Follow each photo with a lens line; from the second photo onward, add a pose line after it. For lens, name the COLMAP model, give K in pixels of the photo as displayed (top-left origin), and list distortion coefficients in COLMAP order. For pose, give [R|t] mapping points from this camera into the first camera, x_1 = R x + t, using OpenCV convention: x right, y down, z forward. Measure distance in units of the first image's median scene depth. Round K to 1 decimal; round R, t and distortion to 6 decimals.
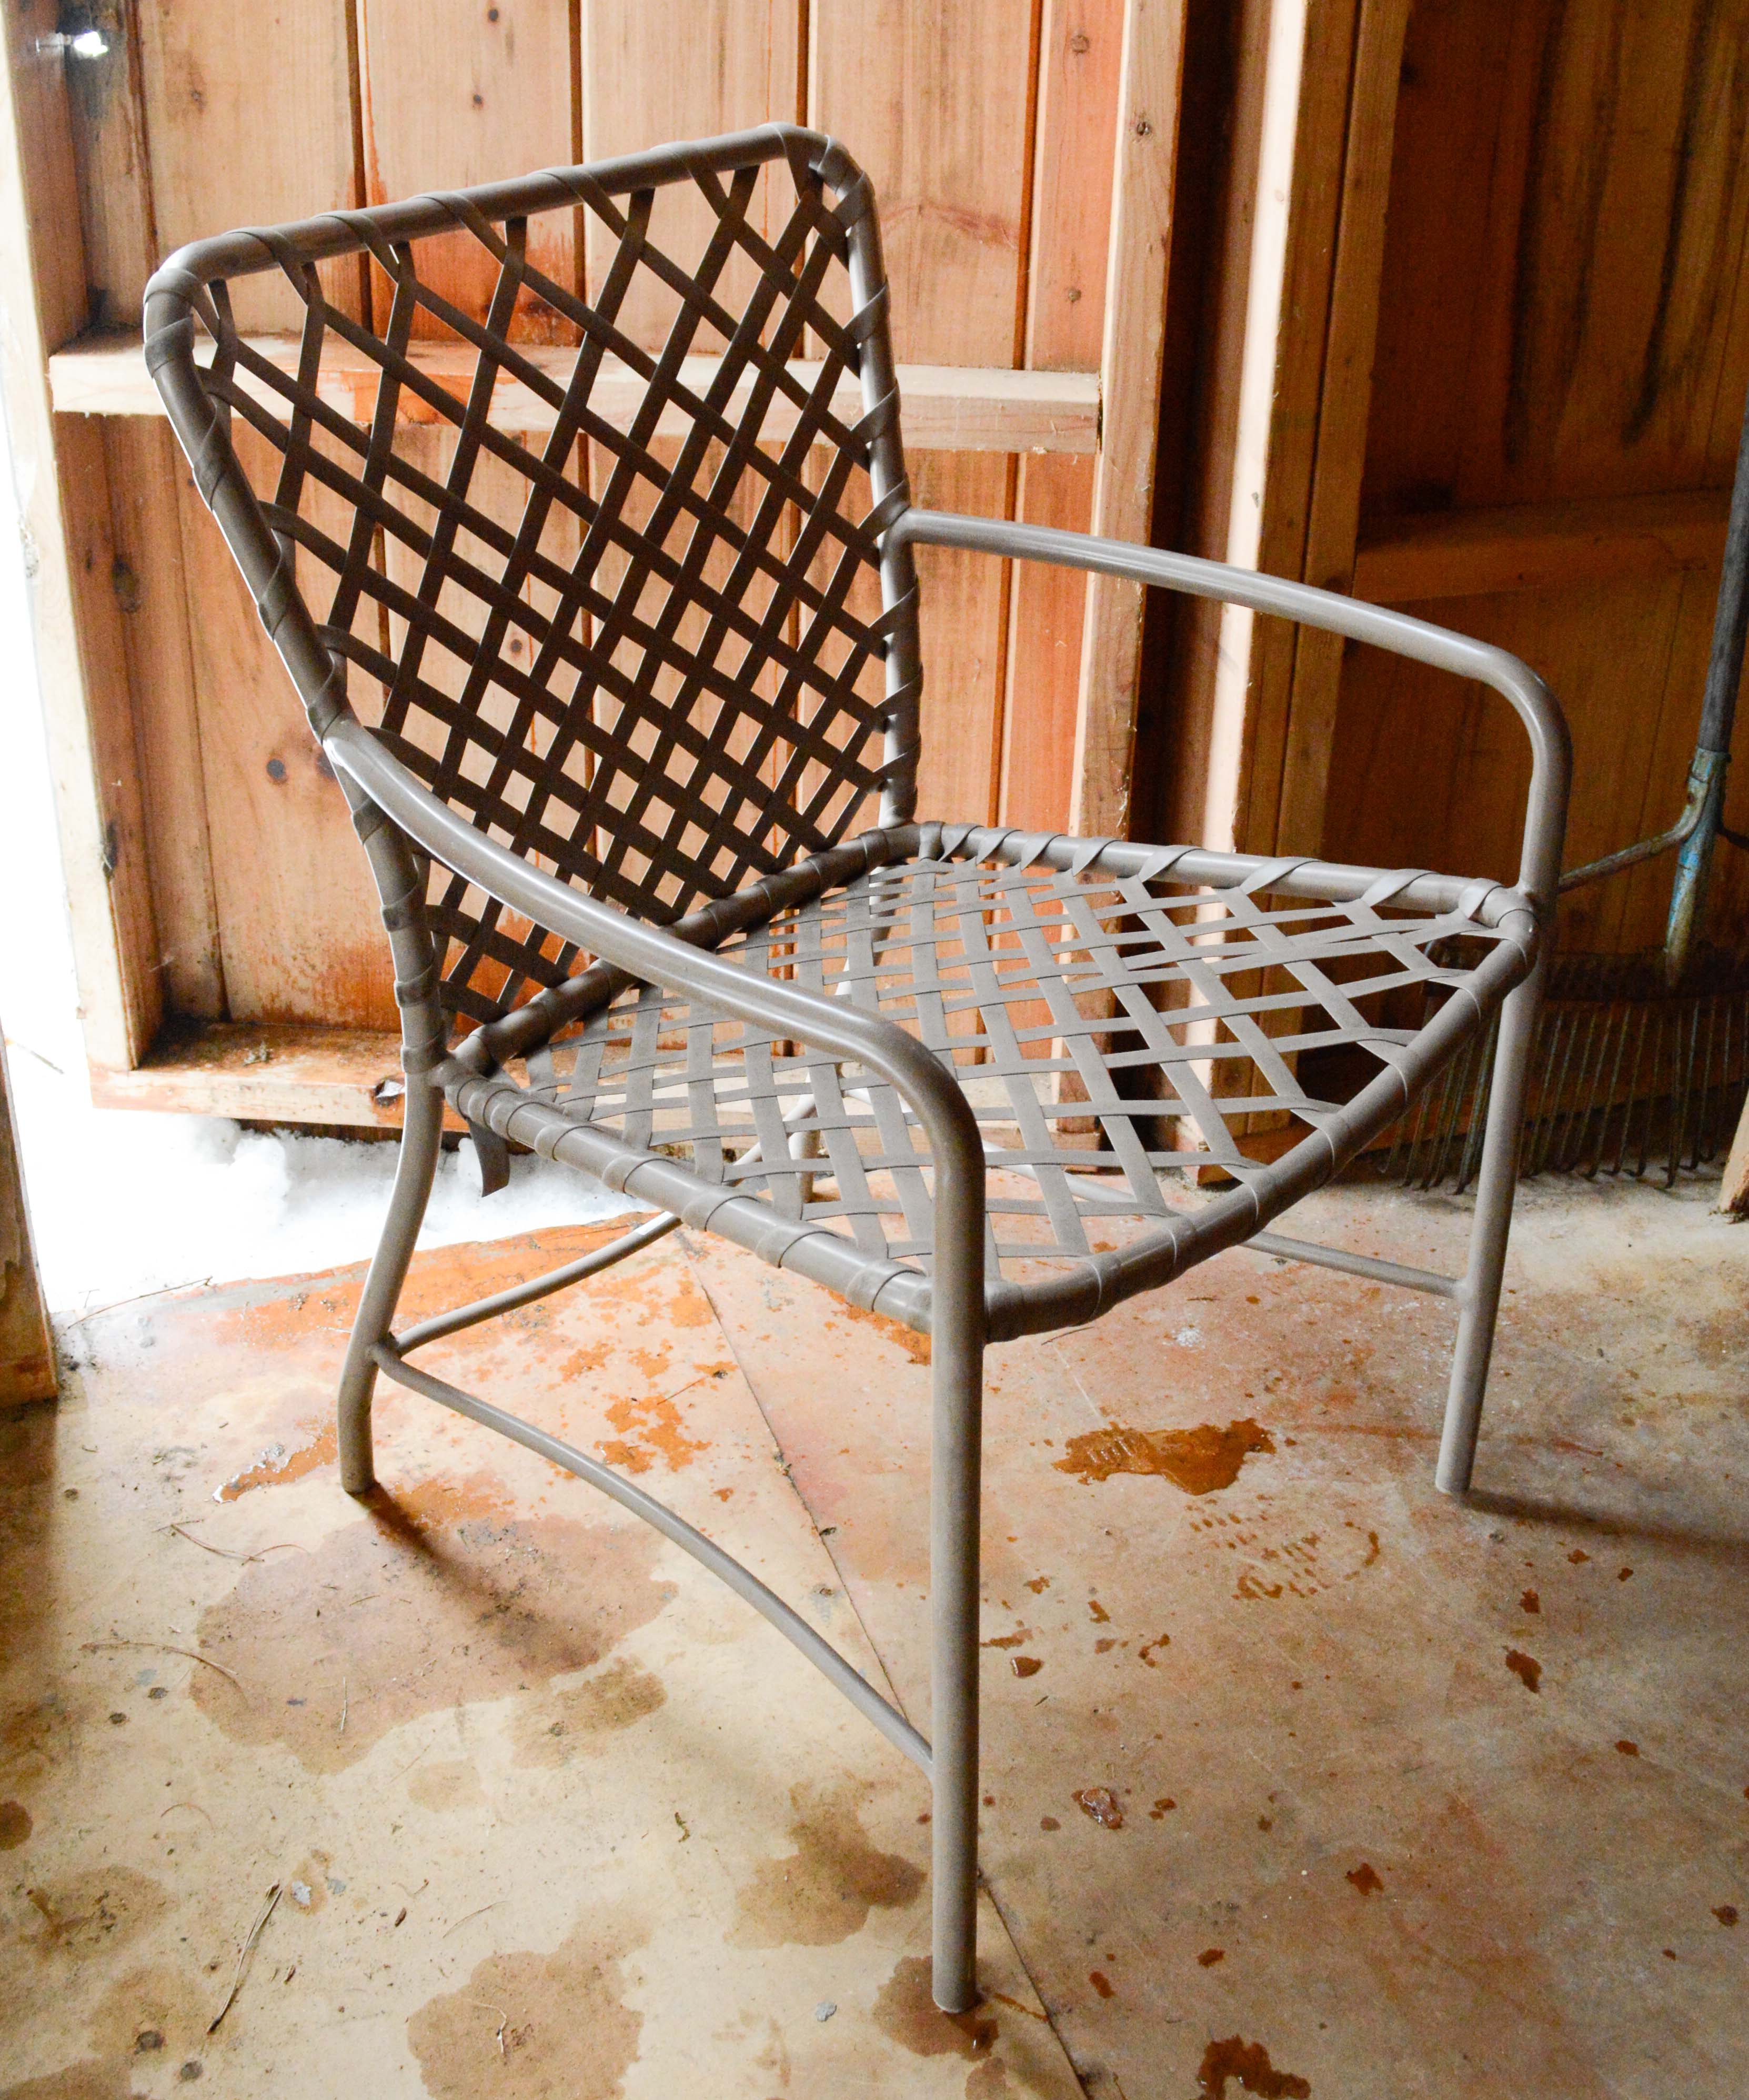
lens RADIAL K [[2491.6, 0, 815.8], [0, 2491.6, 901.5], [0, 0, 1]] dist [-0.069401, 0.000000]
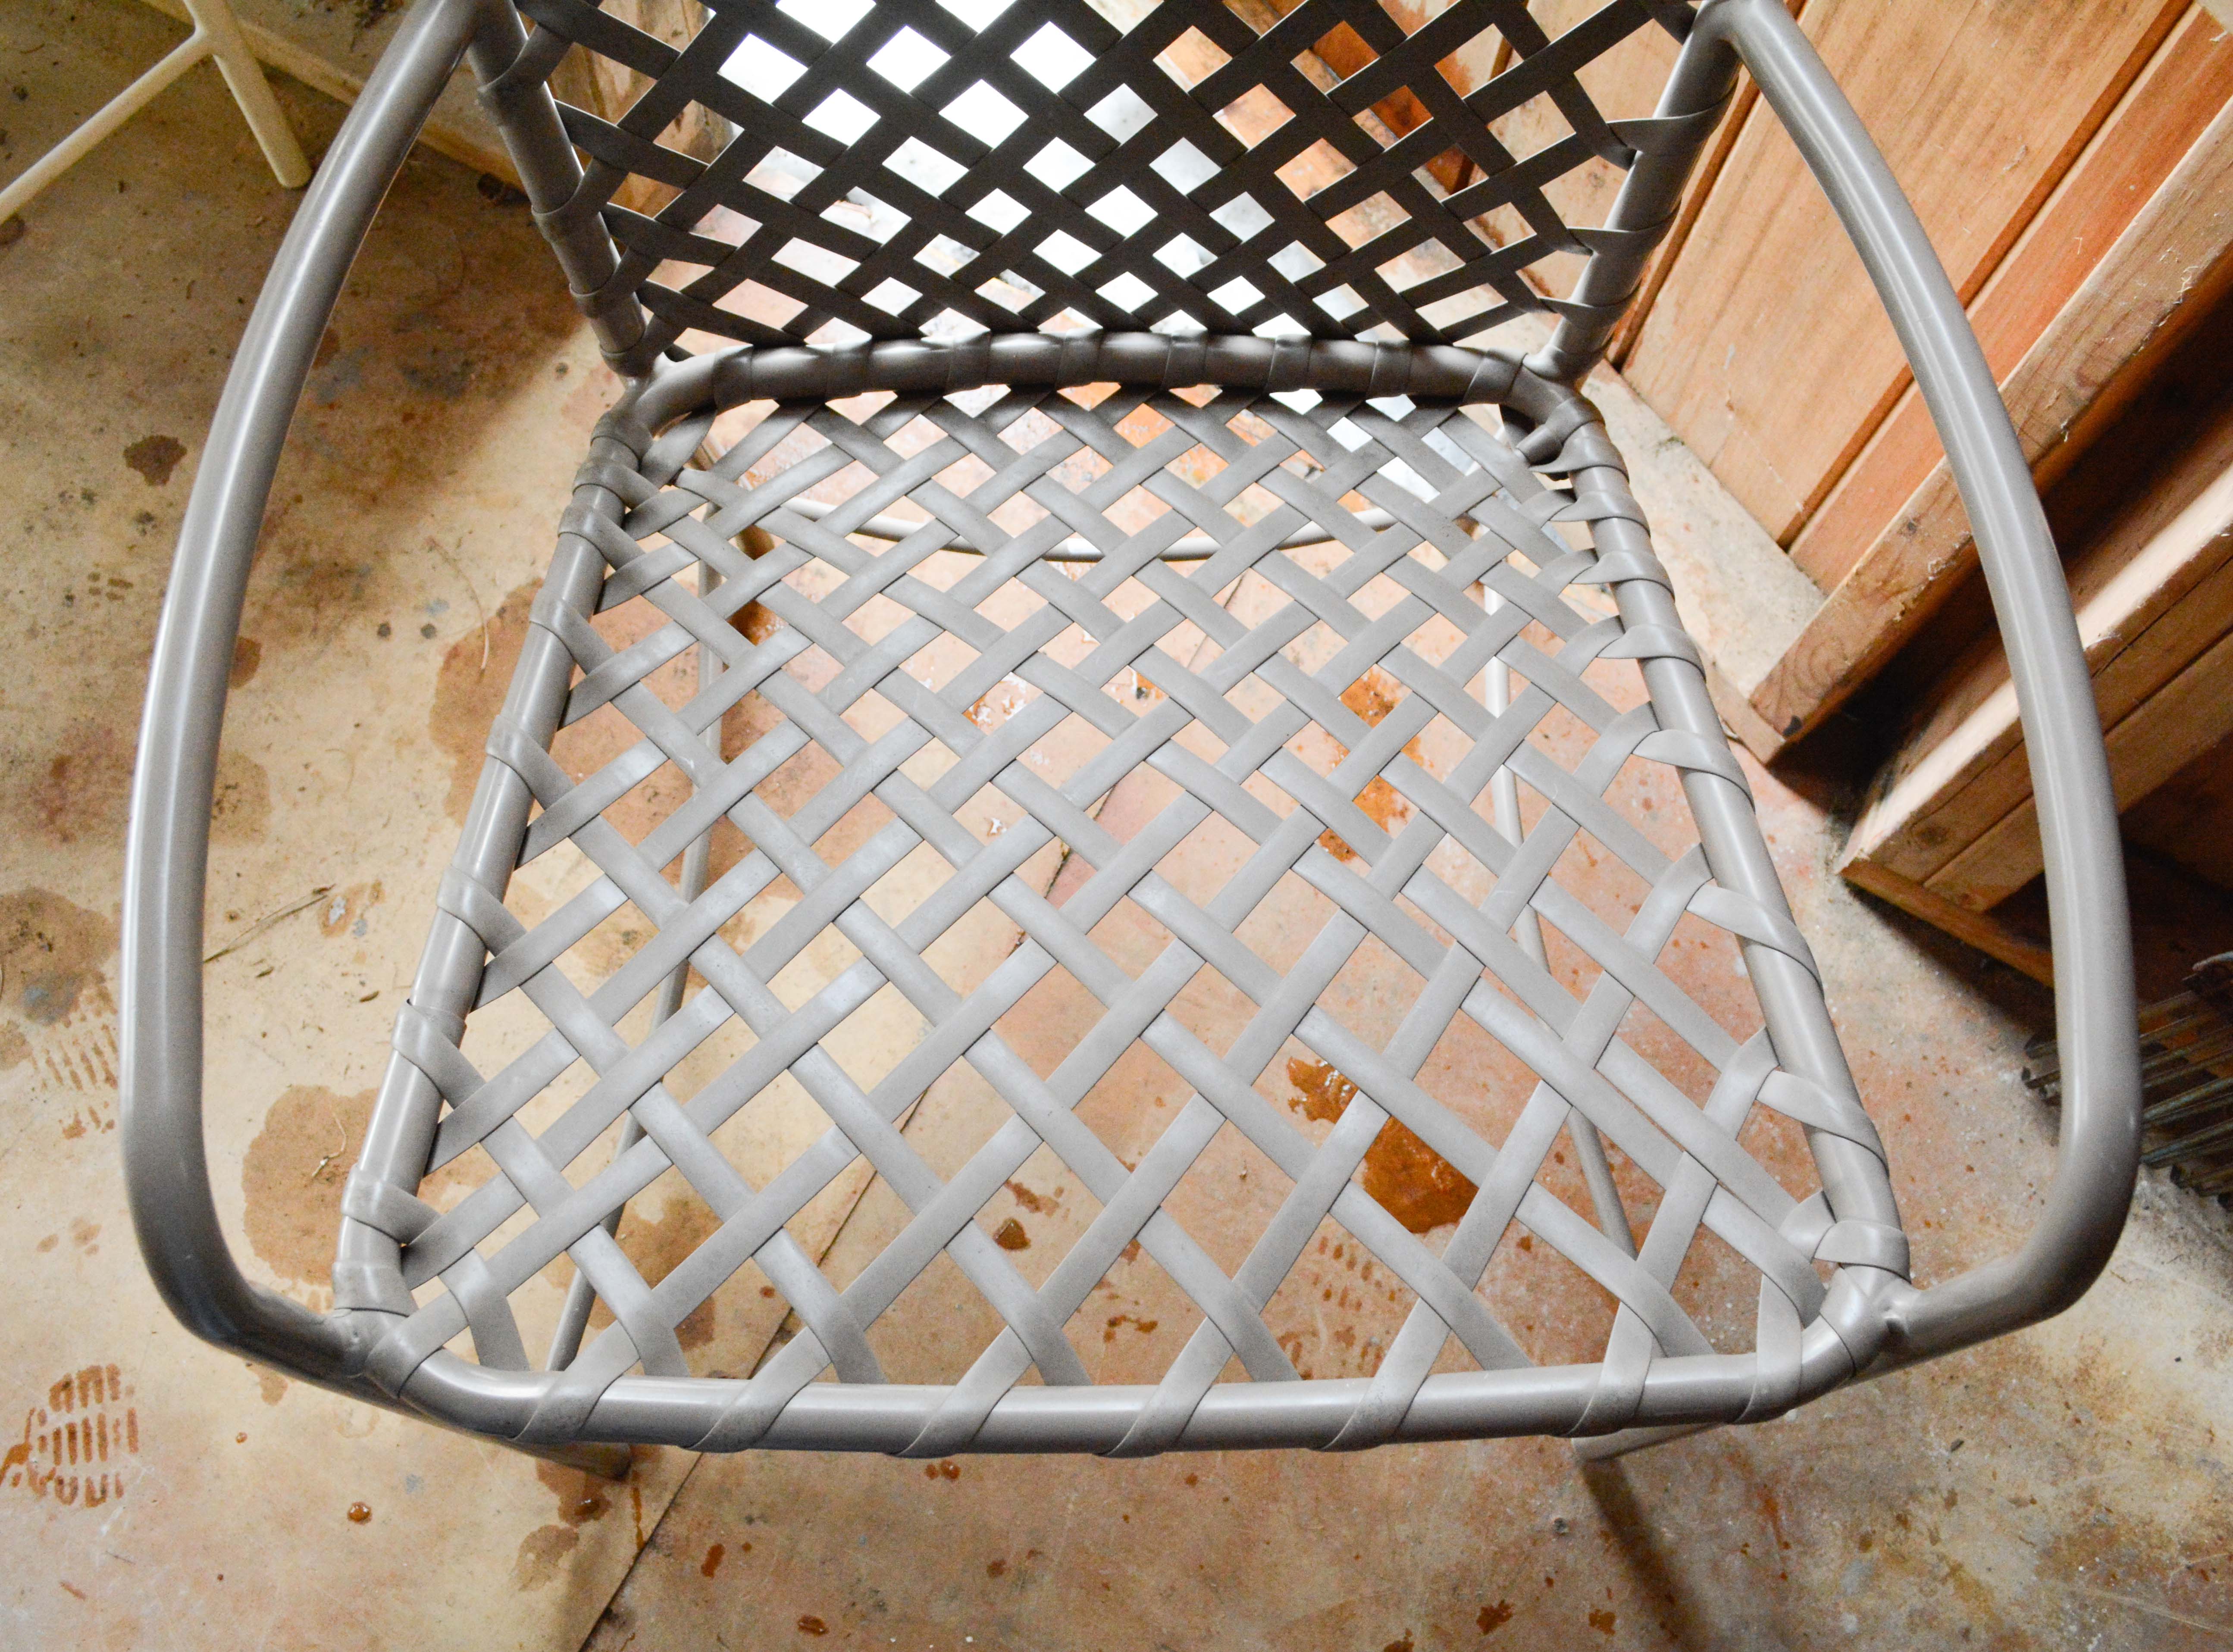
lens RADIAL K [[2013.1, 0, 1101.9], [0, 2013.1, 822.1], [0, 0, 1]] dist [-0.080005, 0.004613]
pose [[0.672104, 0.695756, -0.253377, 0.181637], [-0.359584, 0.605818, 0.709707, -0.310514], [0.647283, -0.385887, 0.657355, 0.569927]]
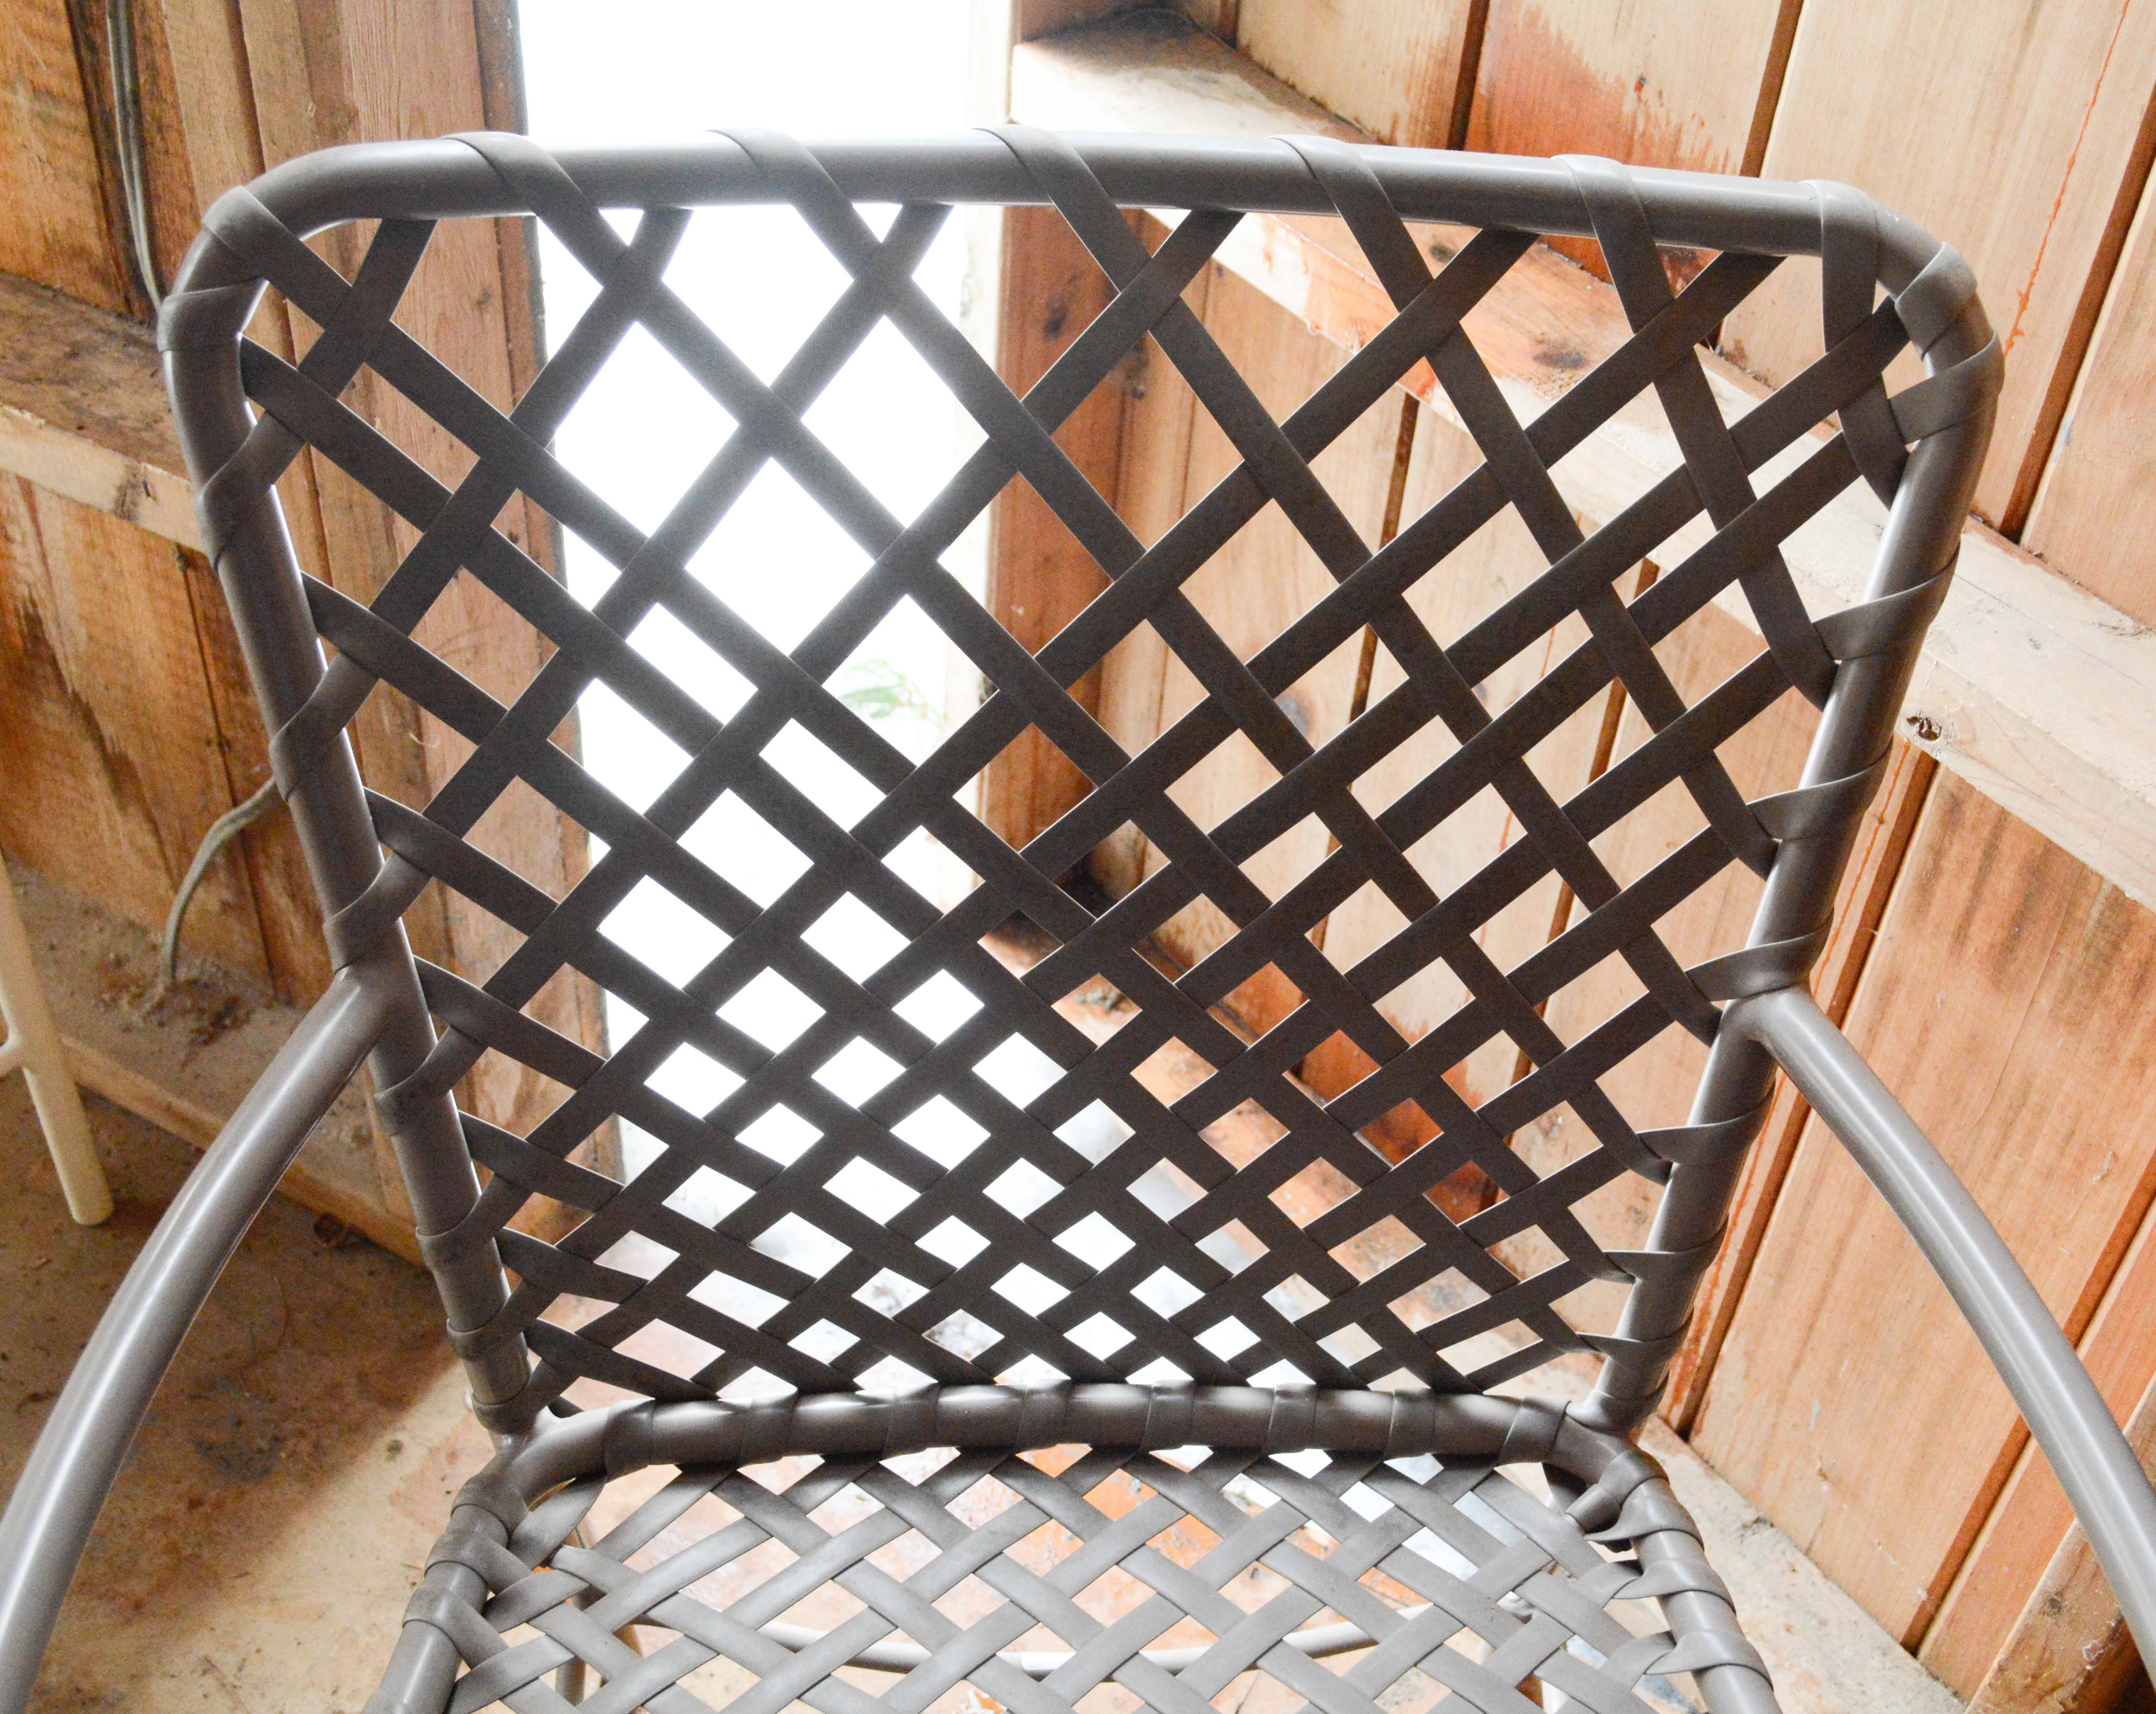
lens RADIAL K [[2633.7, 0, 1090.0], [0, 2633.7, 836.4], [0, 0, 1]] dist [-0.037644, 0.000000]
pose [[0.681614, 0.504726, -0.529768, 0.214910], [-0.370968, 0.862434, 0.344370, -0.325756], [0.630702, -0.038201, 0.775084, 0.511356]]
